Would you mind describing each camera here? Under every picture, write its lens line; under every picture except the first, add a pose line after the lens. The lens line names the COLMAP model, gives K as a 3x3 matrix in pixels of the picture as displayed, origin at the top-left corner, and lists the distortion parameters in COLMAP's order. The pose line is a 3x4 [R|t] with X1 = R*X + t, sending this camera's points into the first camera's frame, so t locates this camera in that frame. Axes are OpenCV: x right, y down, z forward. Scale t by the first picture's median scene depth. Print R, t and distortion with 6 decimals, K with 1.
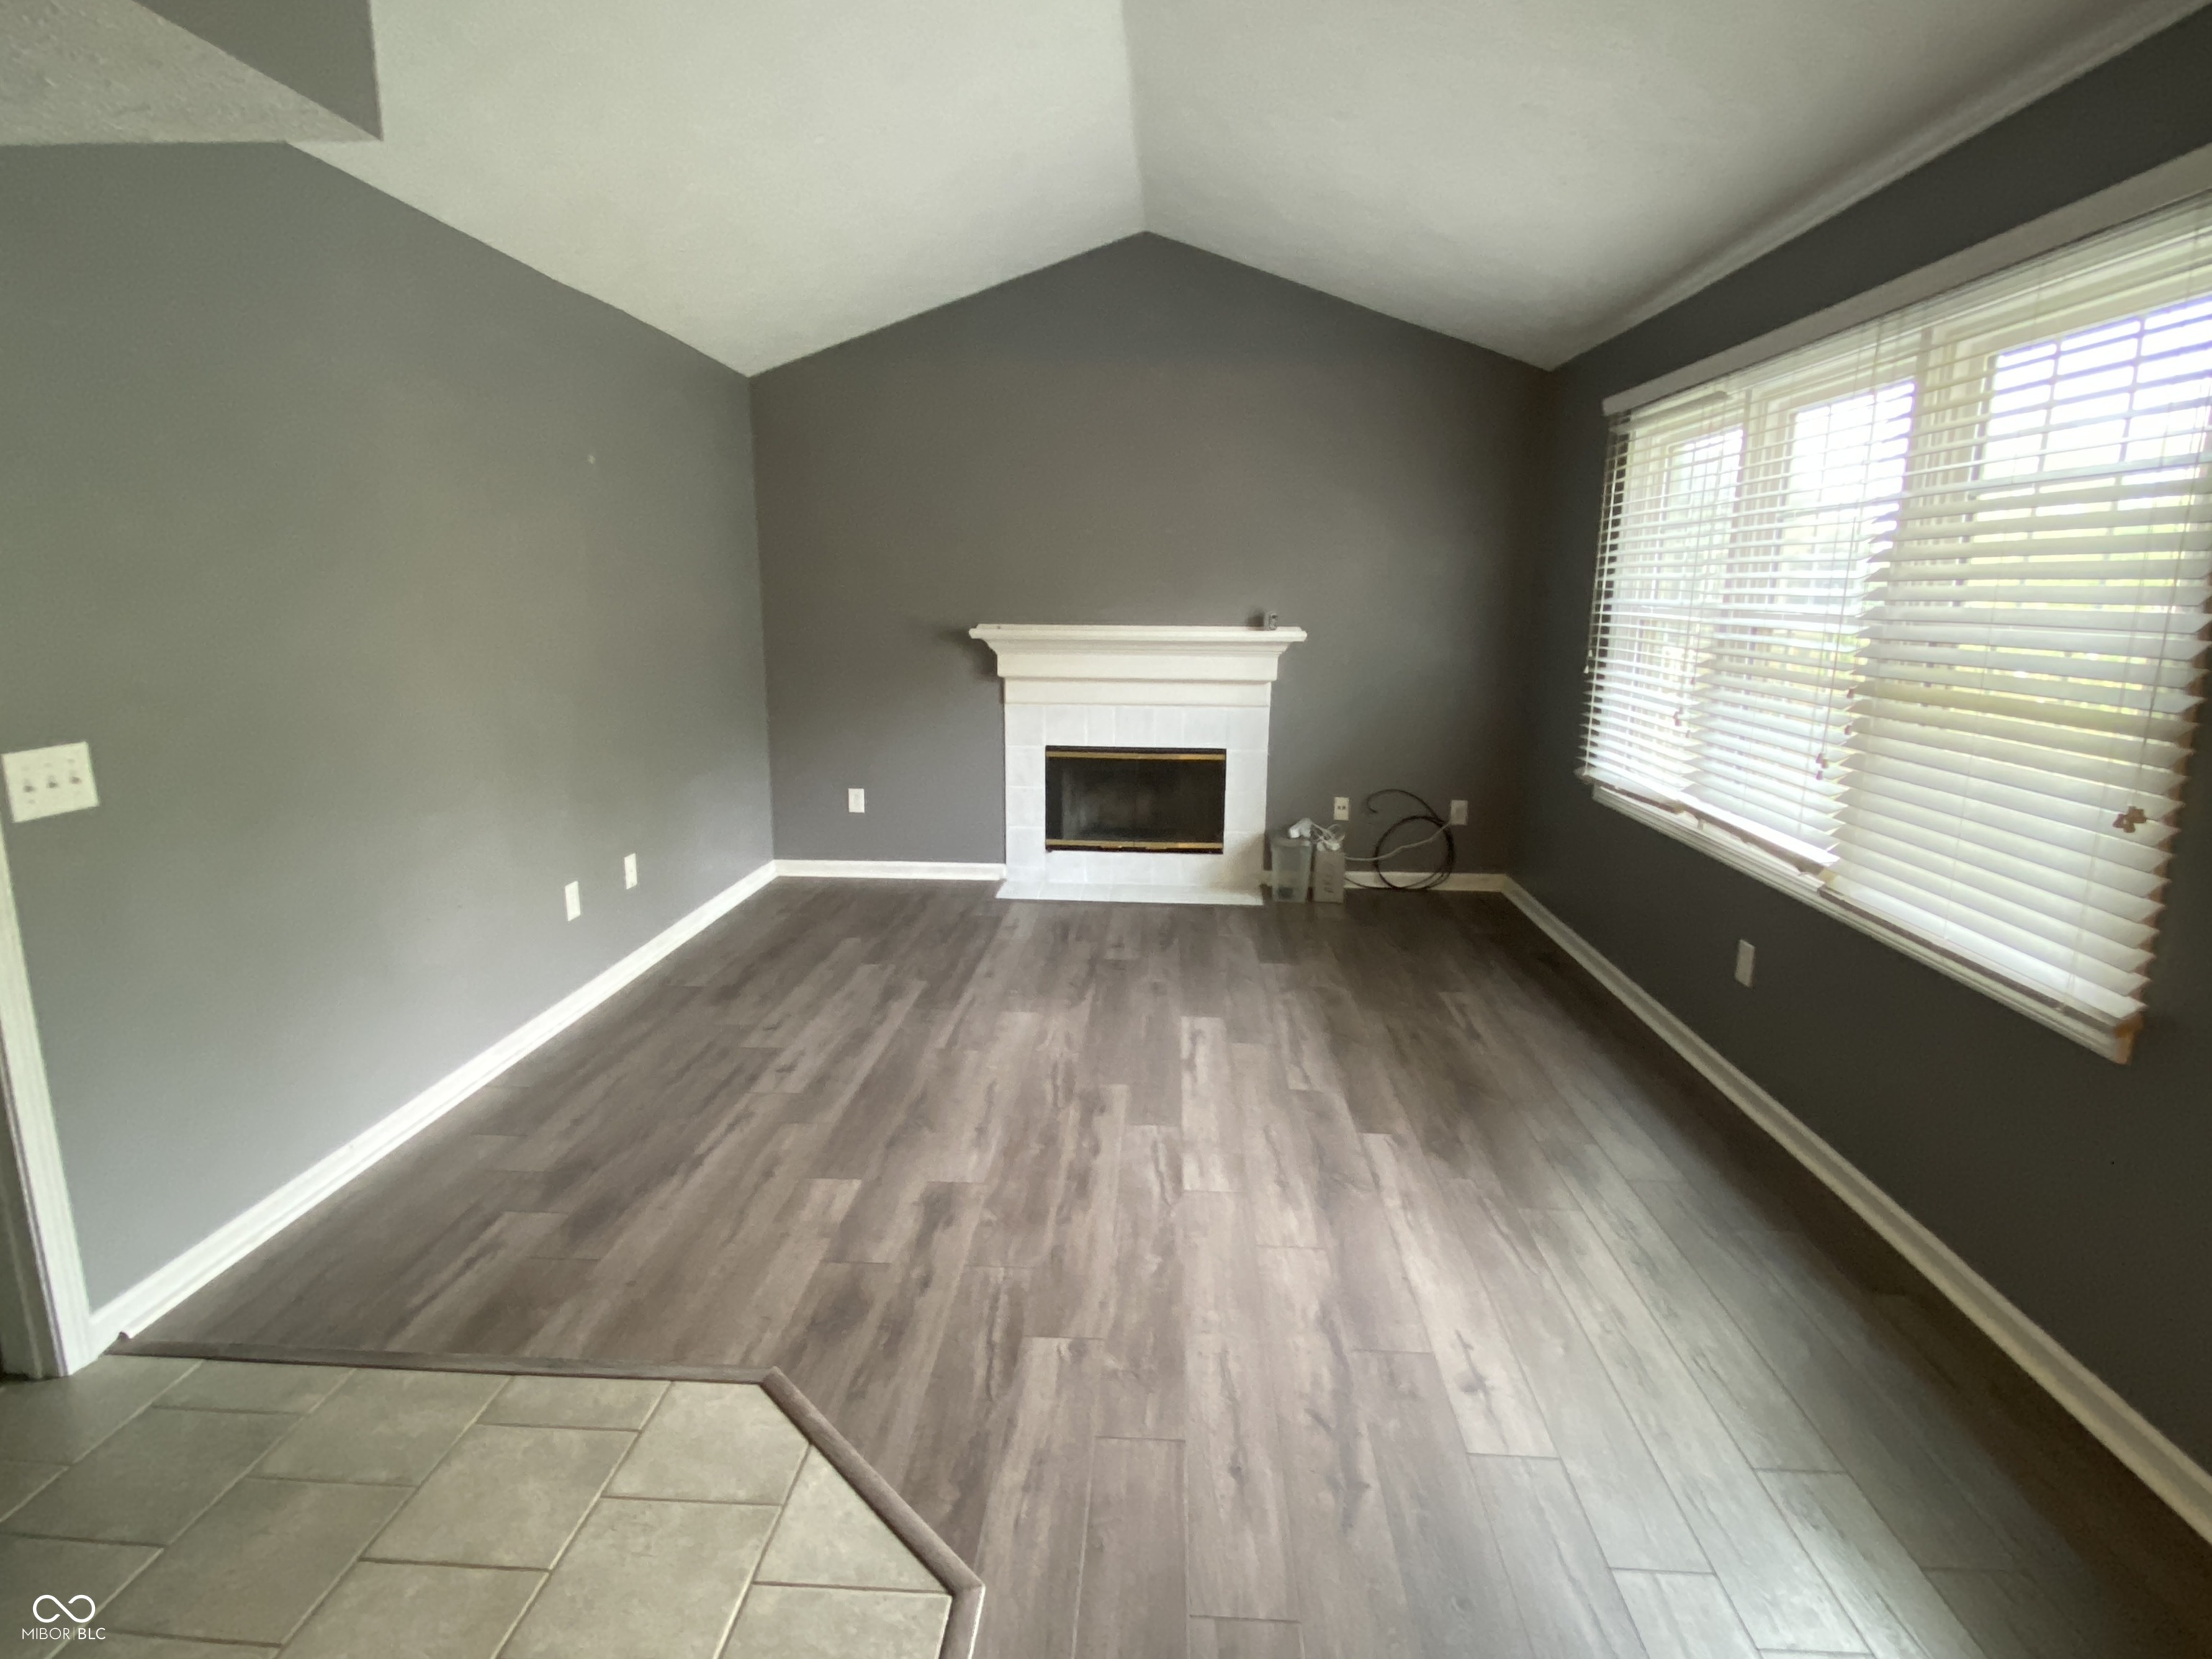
lens RADIAL K [[1163.9, 0, 1097.6], [0, 1163.9, 846.7], [0, 0, 1]] dist [-0.005105, -0.007455]
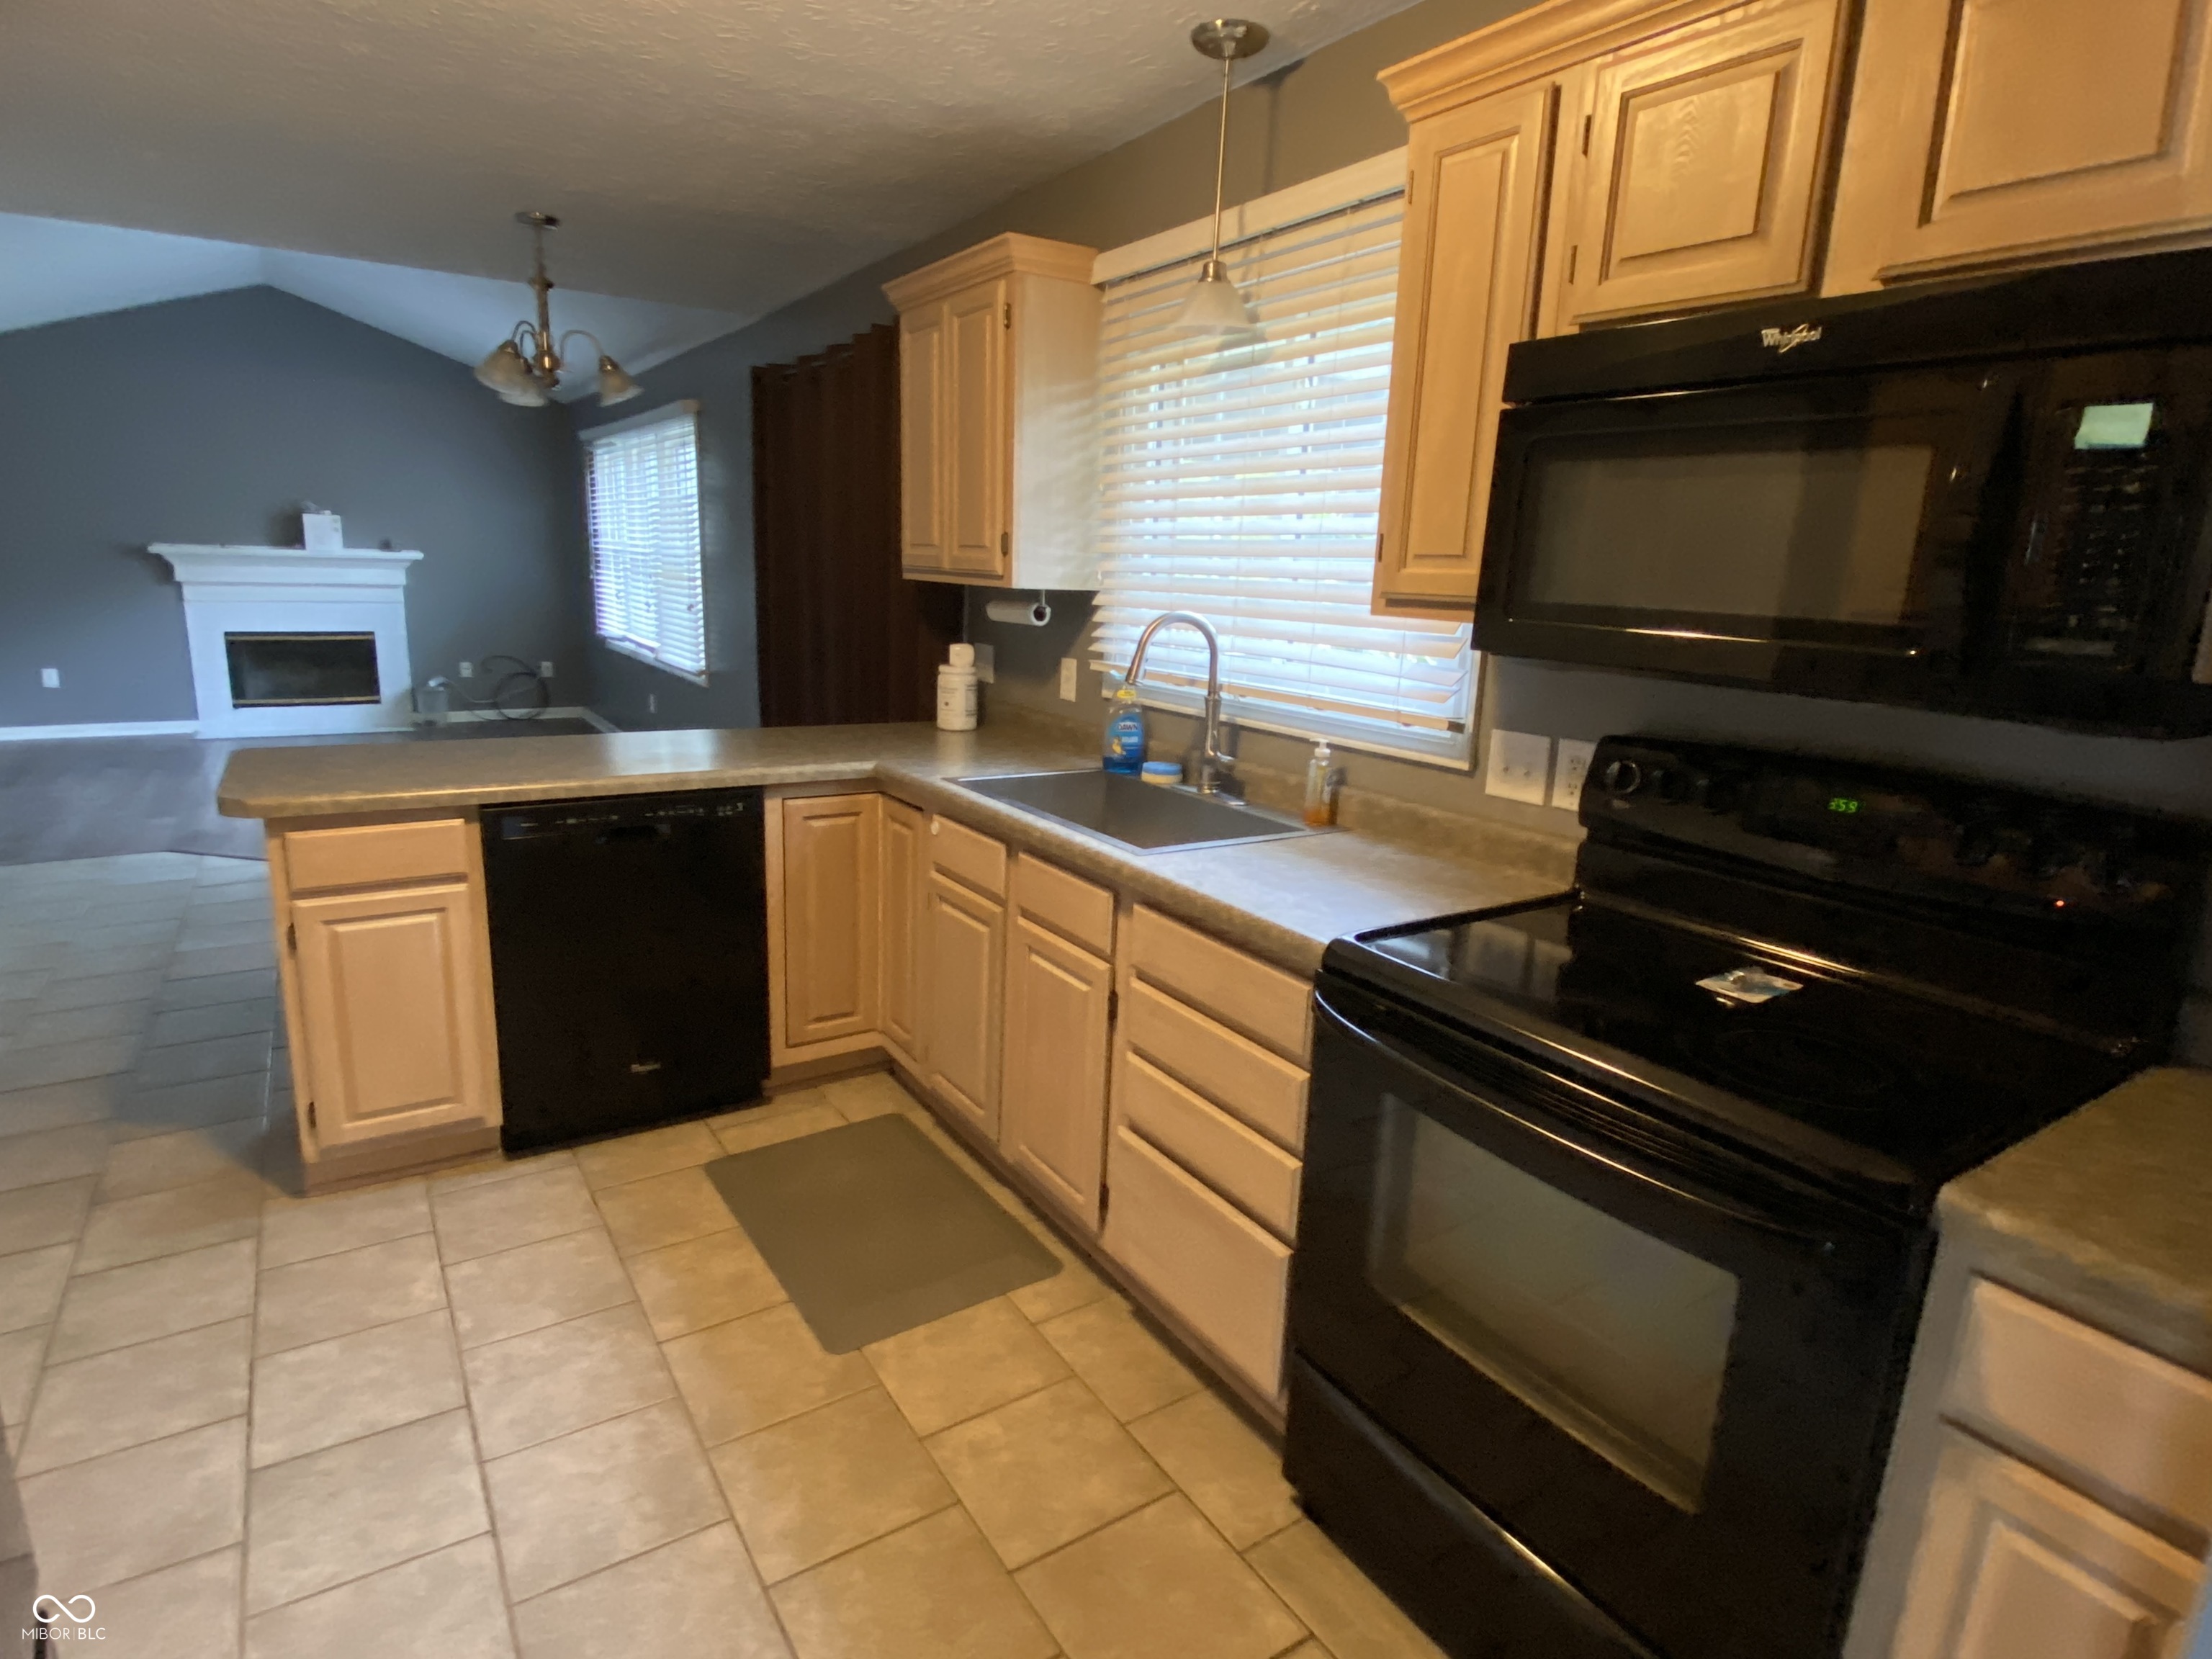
lens RADIAL K [[1163.9, 0, 1113.4], [0, 1163.9, 818.0], [0, 0, 1]] dist [-0.005105, -0.007455]
pose [[0.791221, -0.109571, 0.601634, -0.097473], [0.095271, 0.993891, 0.055716, 0.260564], [-0.604064, 0.013234, 0.796826, -1.222167]]
